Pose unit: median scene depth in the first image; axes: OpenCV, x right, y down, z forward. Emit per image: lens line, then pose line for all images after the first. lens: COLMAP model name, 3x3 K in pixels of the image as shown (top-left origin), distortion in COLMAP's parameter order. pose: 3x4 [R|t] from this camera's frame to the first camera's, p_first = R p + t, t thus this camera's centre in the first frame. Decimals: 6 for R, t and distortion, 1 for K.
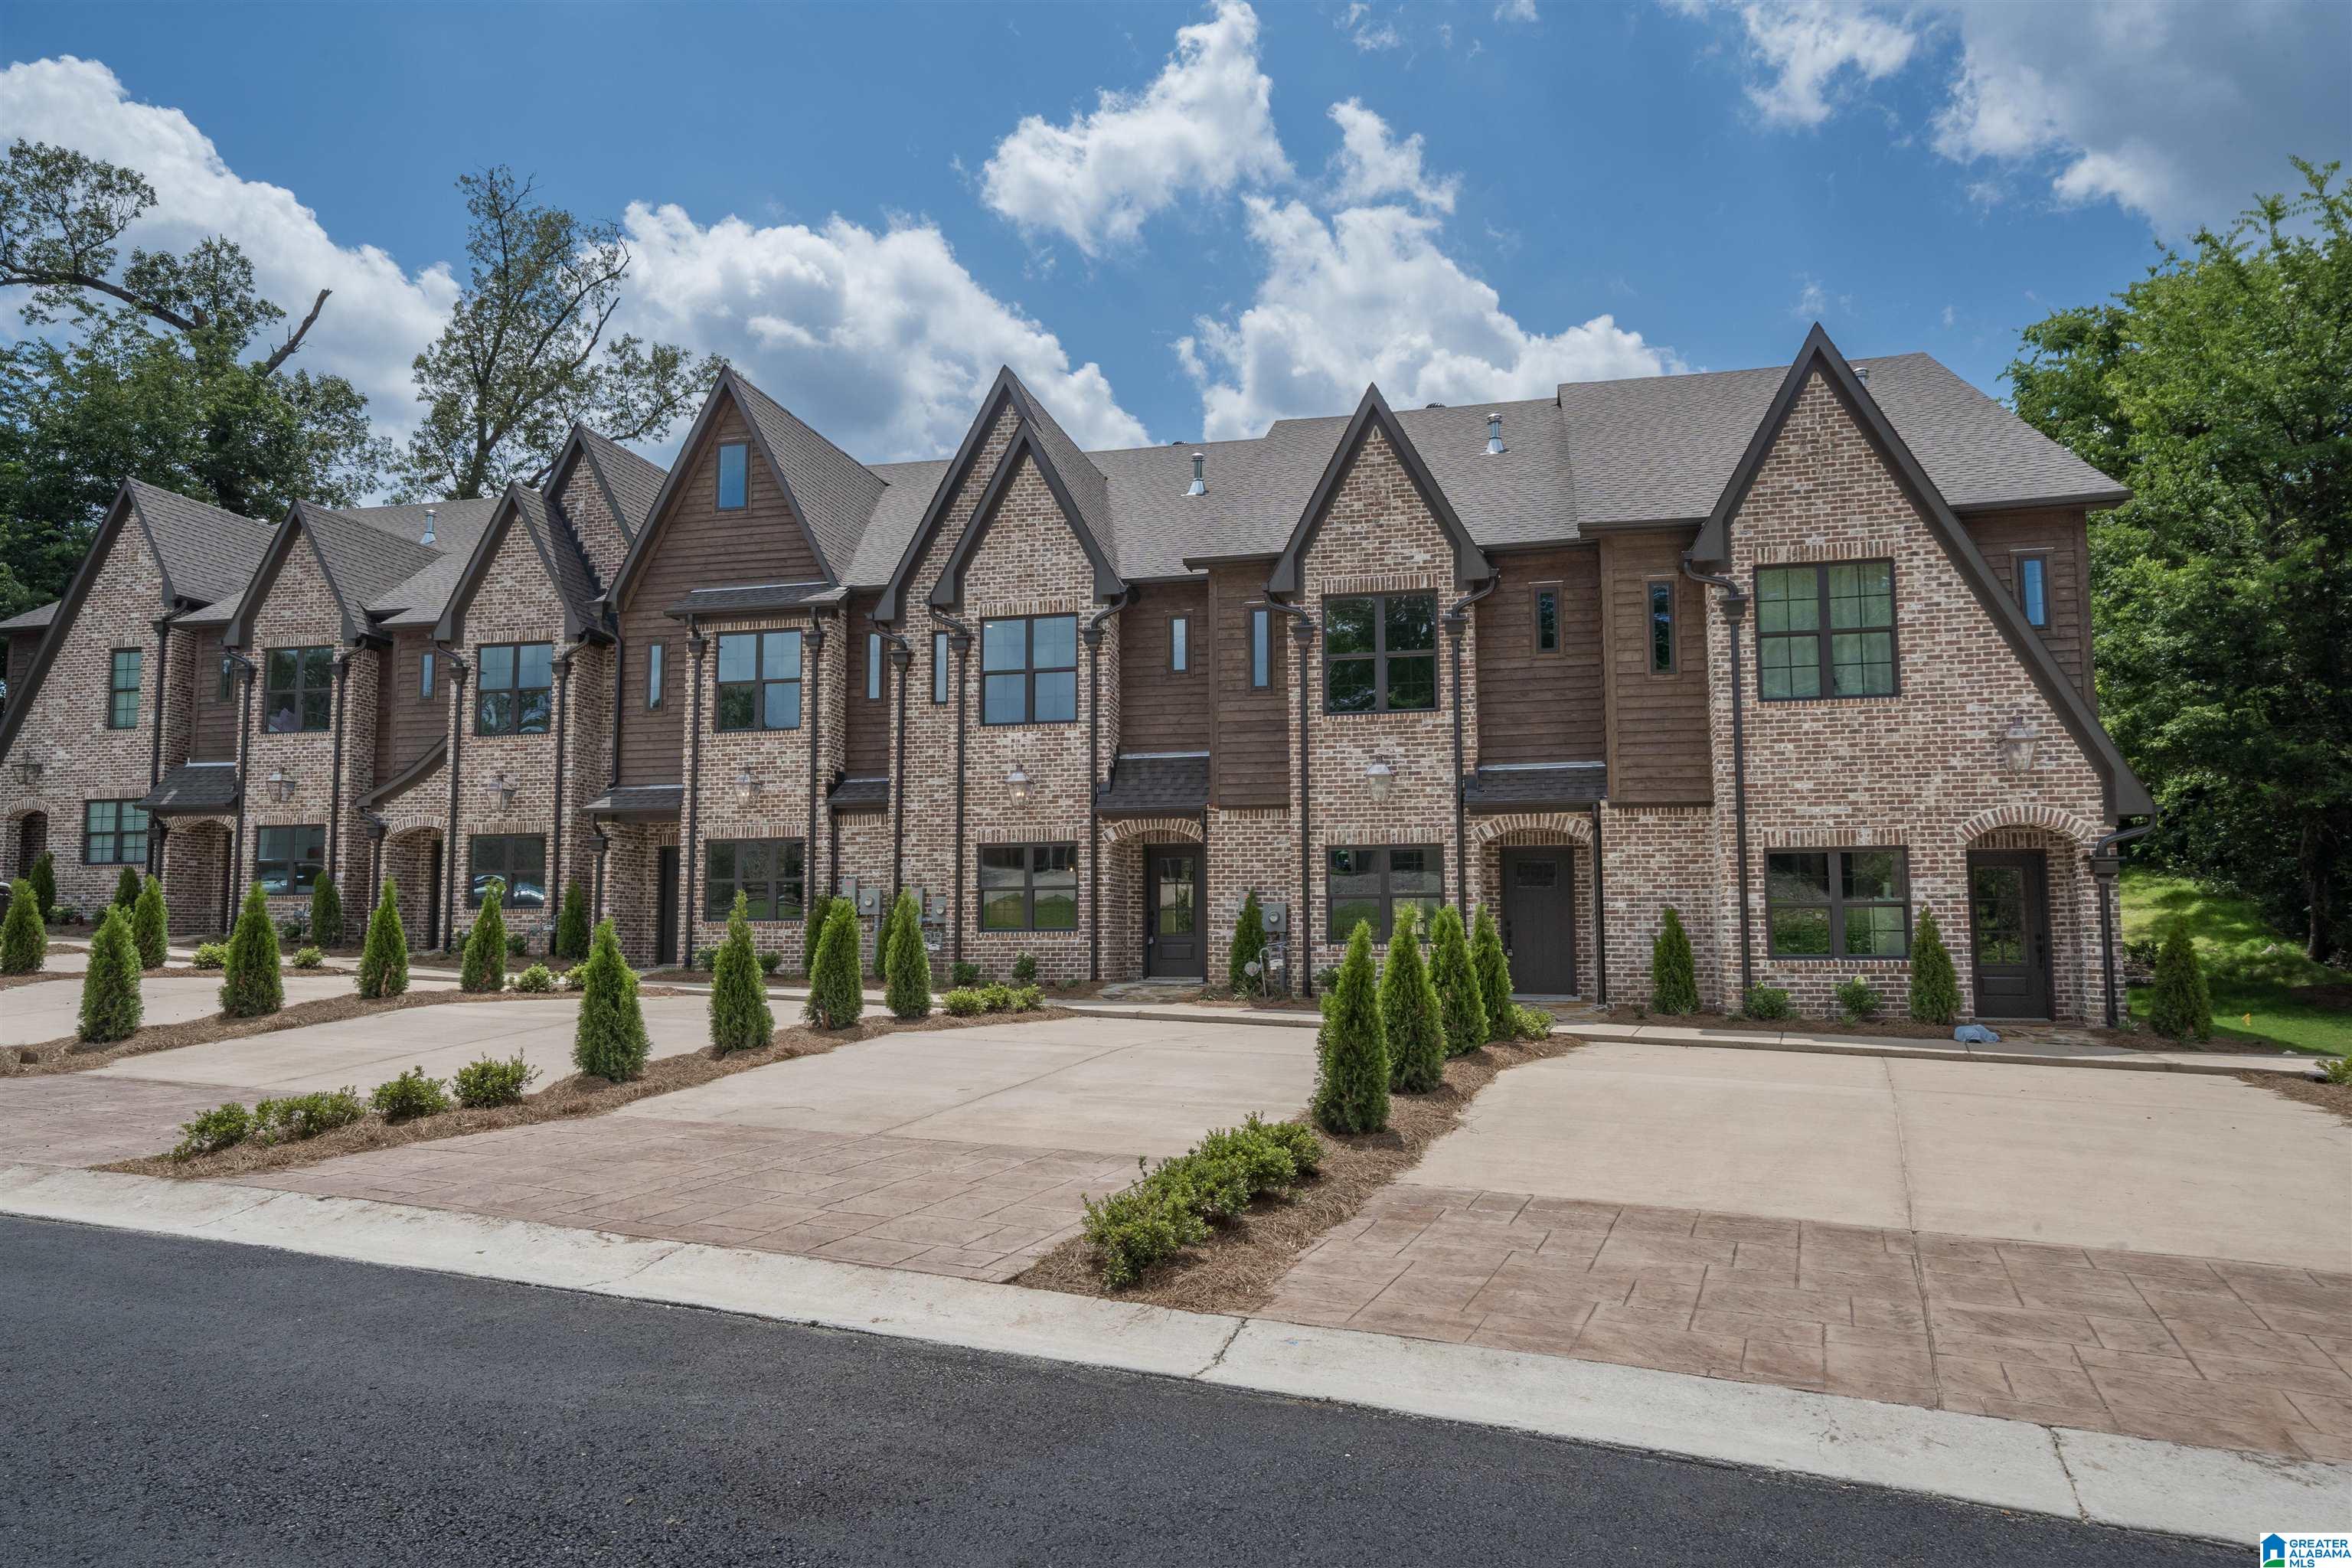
lens RADIAL K [[1562.2, 0, 1177.4], [0, 1562.2, 770.4], [0, 0, 1]] dist [0.030278, 0.009577]
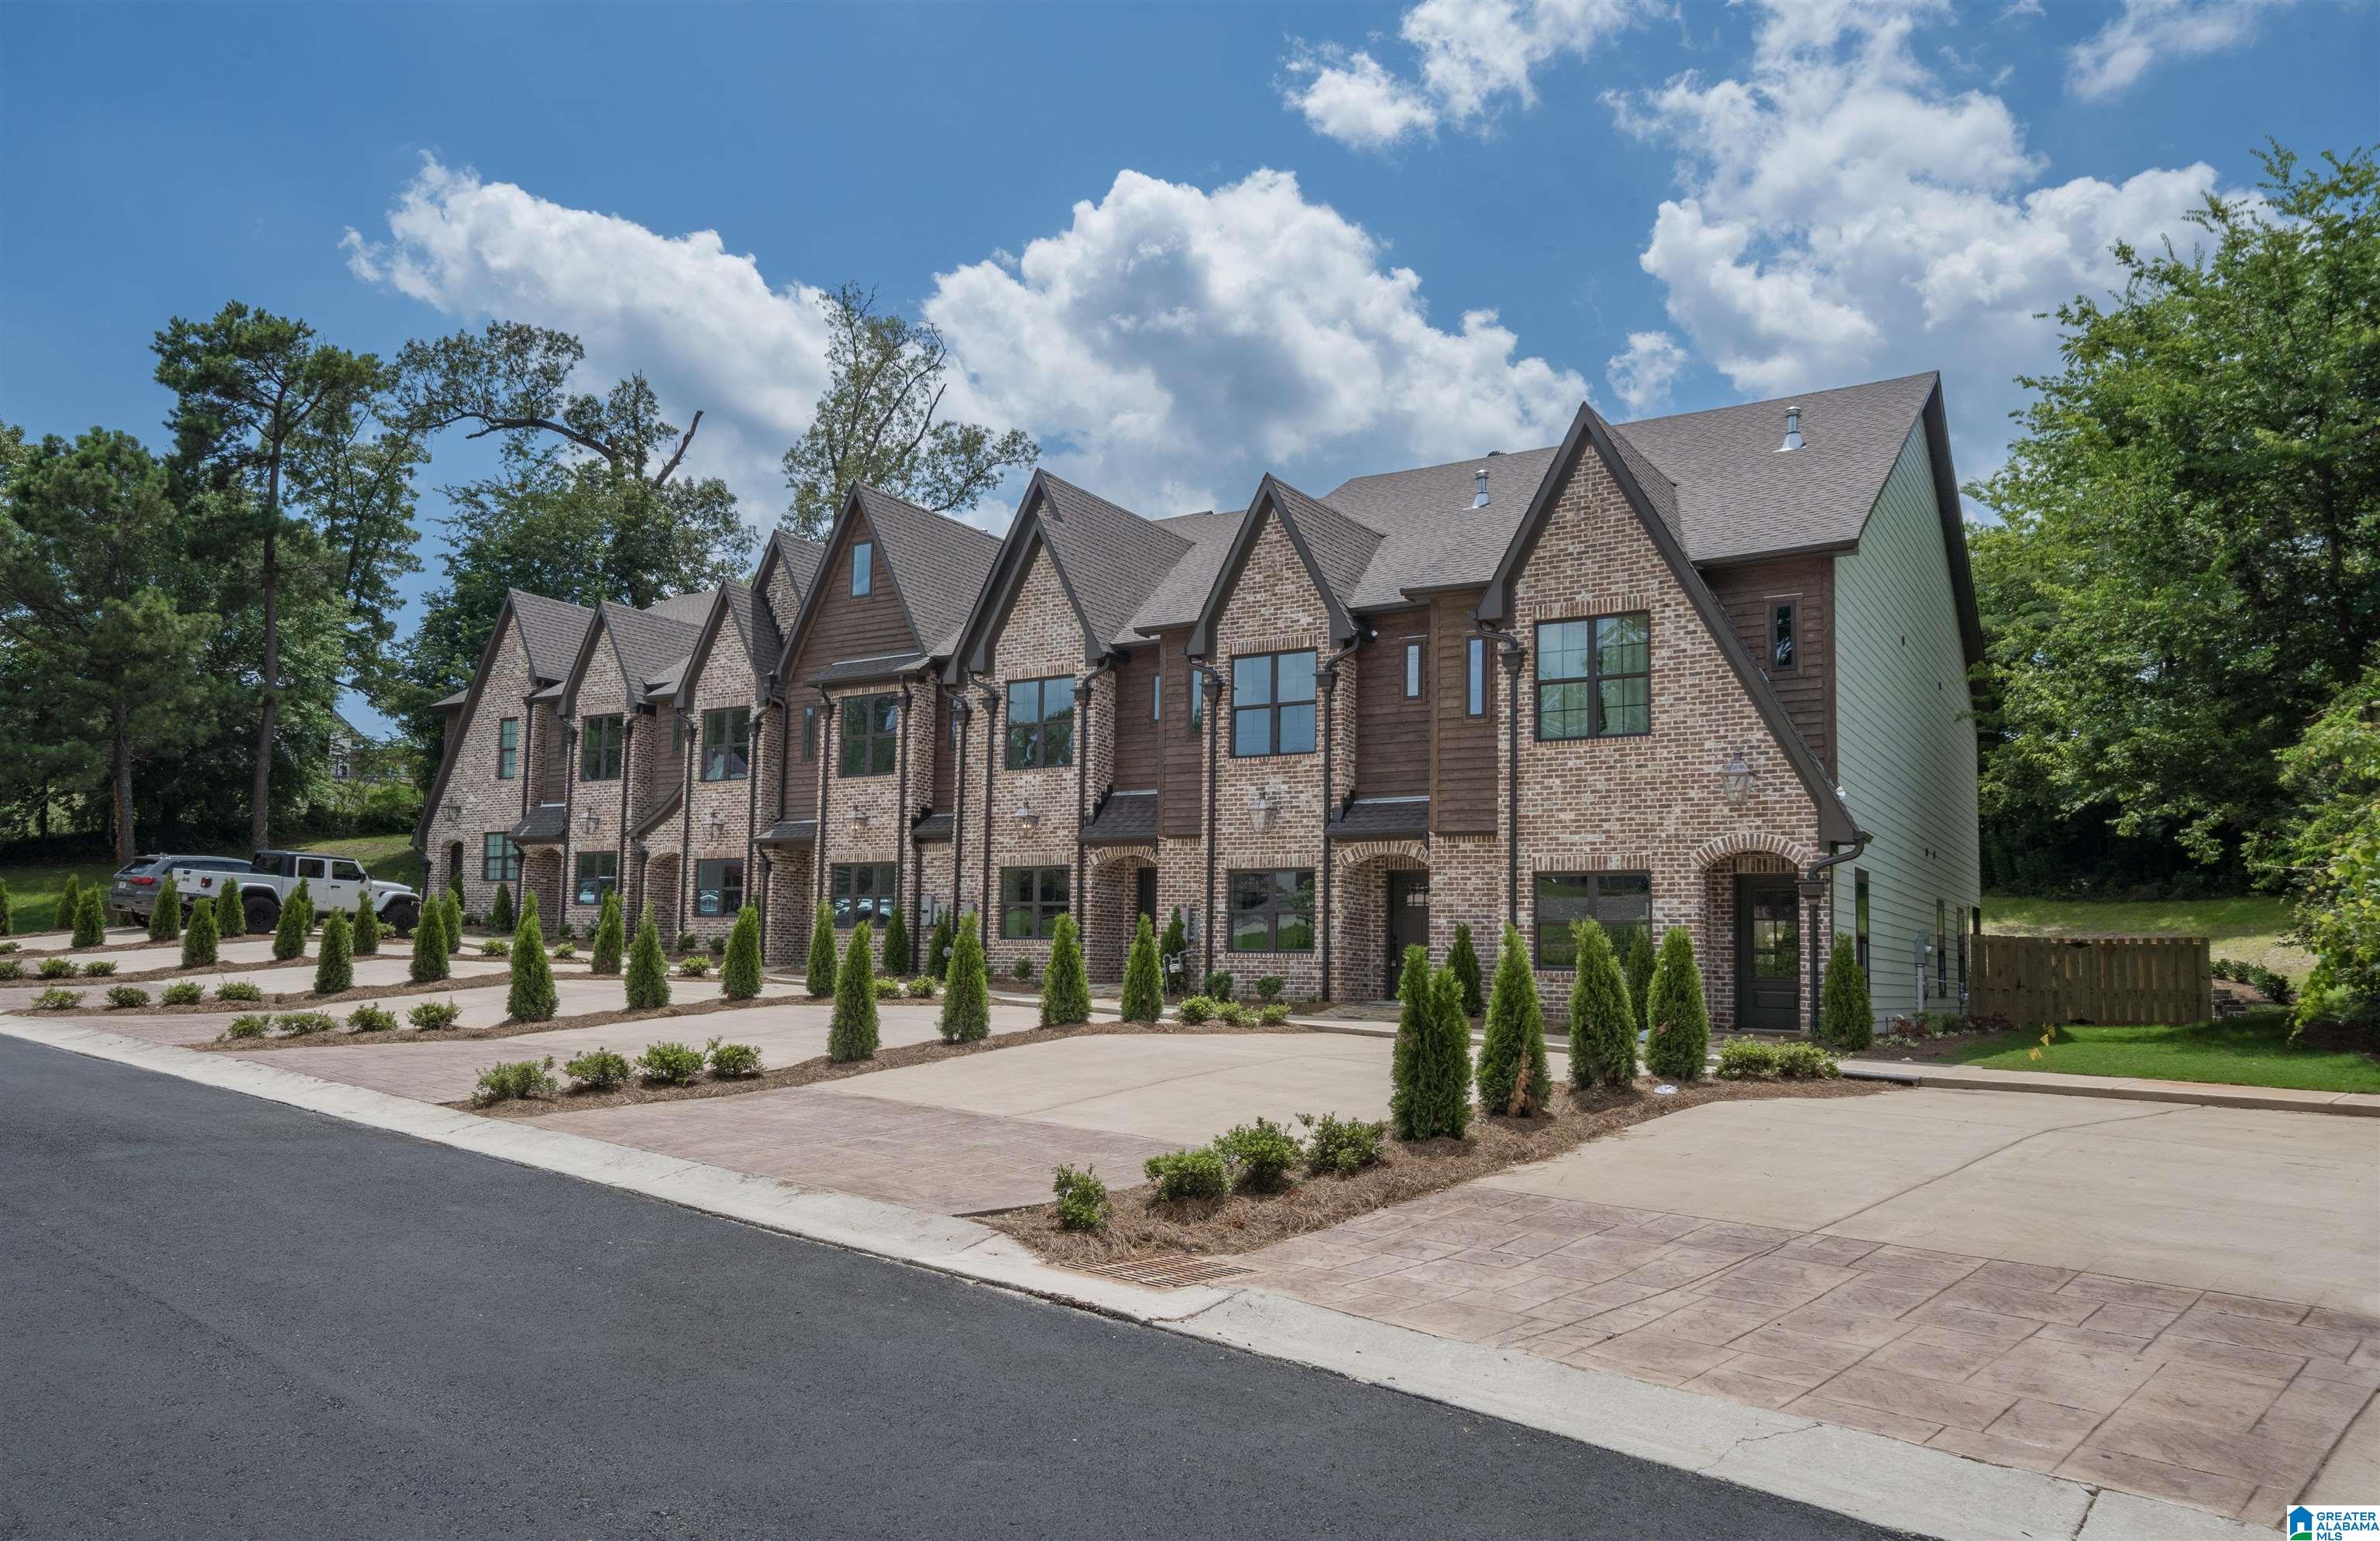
lens RADIAL K [[1712.2, 0, 1188.7], [0, 1712.2, 770.2], [0, 0, 1]] dist [0.048796, 0.002997]
pose [[0.940151, -0.017174, -0.340326, 0.432922], [0.013479, 0.999822, -0.013218, -0.008252], [0.340492, 0.007840, 0.940215, -0.190808]]
